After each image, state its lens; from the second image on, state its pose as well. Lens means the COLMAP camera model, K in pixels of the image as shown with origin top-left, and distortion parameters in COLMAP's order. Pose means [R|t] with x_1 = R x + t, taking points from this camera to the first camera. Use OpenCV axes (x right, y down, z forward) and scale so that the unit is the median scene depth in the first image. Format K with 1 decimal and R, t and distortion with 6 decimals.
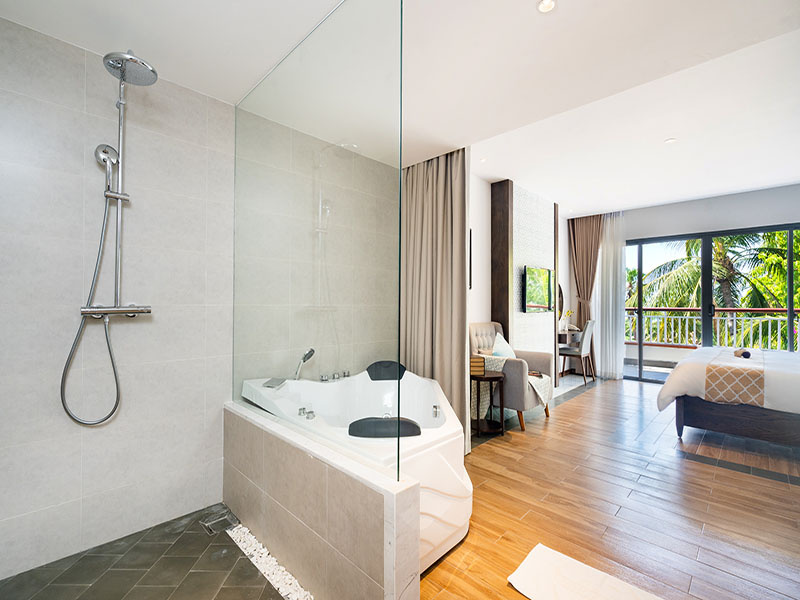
lens RADIAL K [[365.7, 0, 393.0], [0, 365.7, 300.5], [0, 0, 1]] dist [-0.004471, 0.001788]
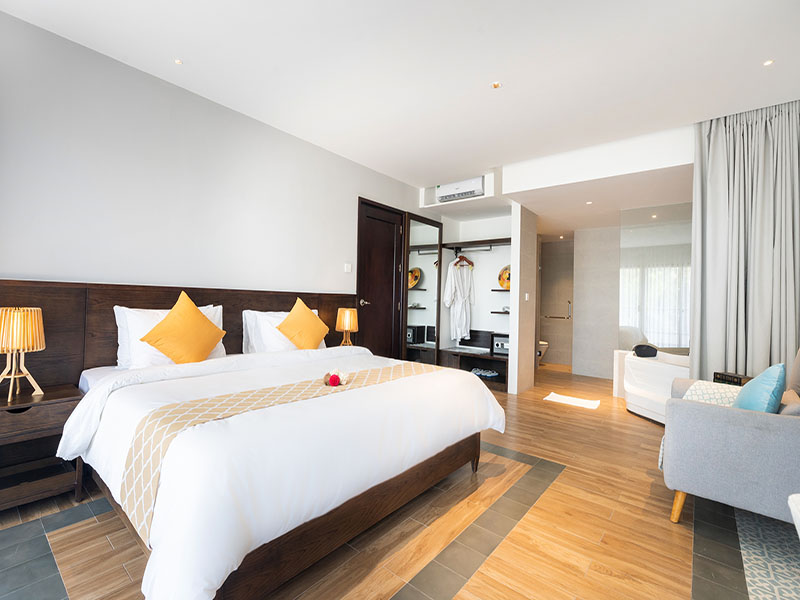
lens RADIAL K [[365.7, 0, 410.7], [0, 365.7, 296.5], [0, 0, 1]] dist [-0.004471, 0.001788]
pose [[-0.991980, -0.036710, -0.120947, 0.745616], [-0.034654, 0.999218, -0.019057, 0.025404], [0.121552, -0.014713, -0.992476, 1.270302]]
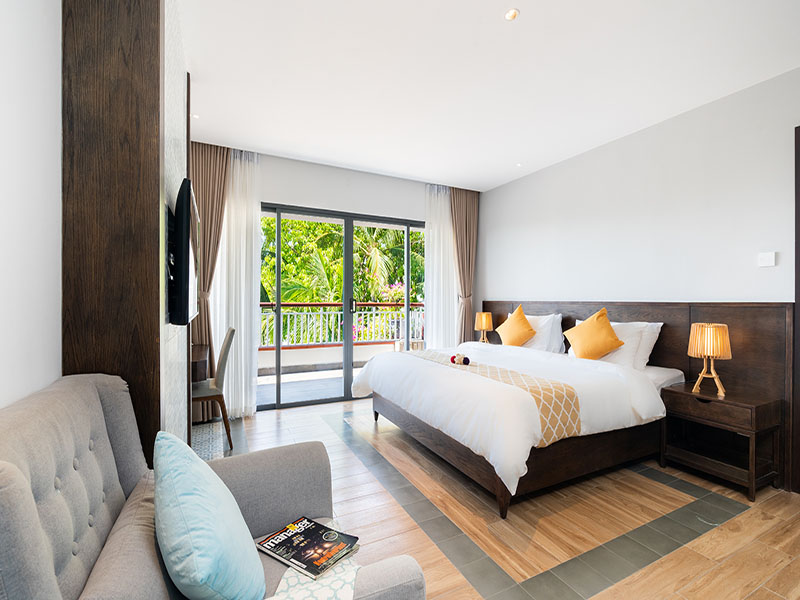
lens RADIAL K [[365.7, 0, 394.6], [0, 365.7, 301.6], [0, 0, 1]] dist [-0.004471, 0.001788]
pose [[0.317880, -0.007931, 0.948098, 0.116322], [-0.013132, 0.999832, 0.012767, 0.007095], [-0.948040, -0.016509, 0.317722, 0.724837]]
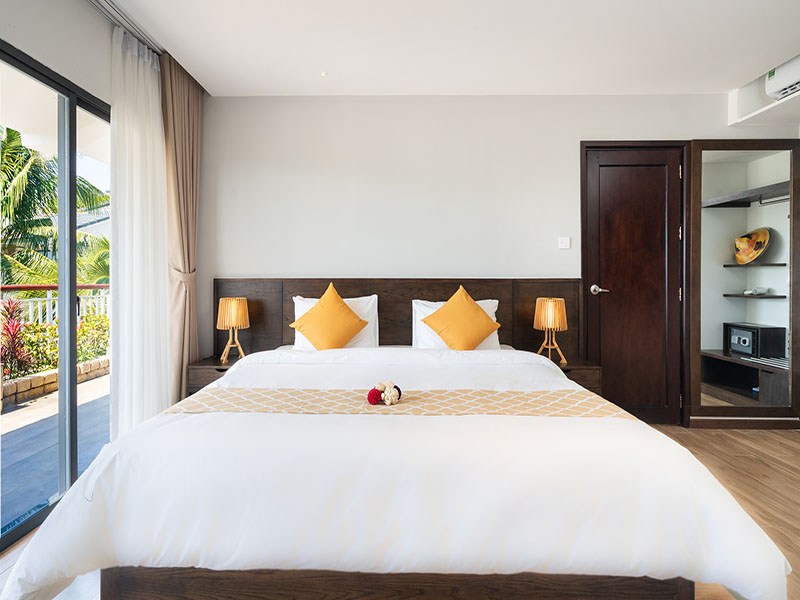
lens RADIAL K [[374.3, 0, 391.1], [0, 374.3, 280.9], [0, 0, 1]] dist [-0.003149, 0.000550]
pose [[-0.700319, -0.008866, 0.713775, 0.538231], [-0.011092, 0.999937, 0.001538, 0.015130], [-0.713744, -0.006840, -0.700373, 1.062433]]
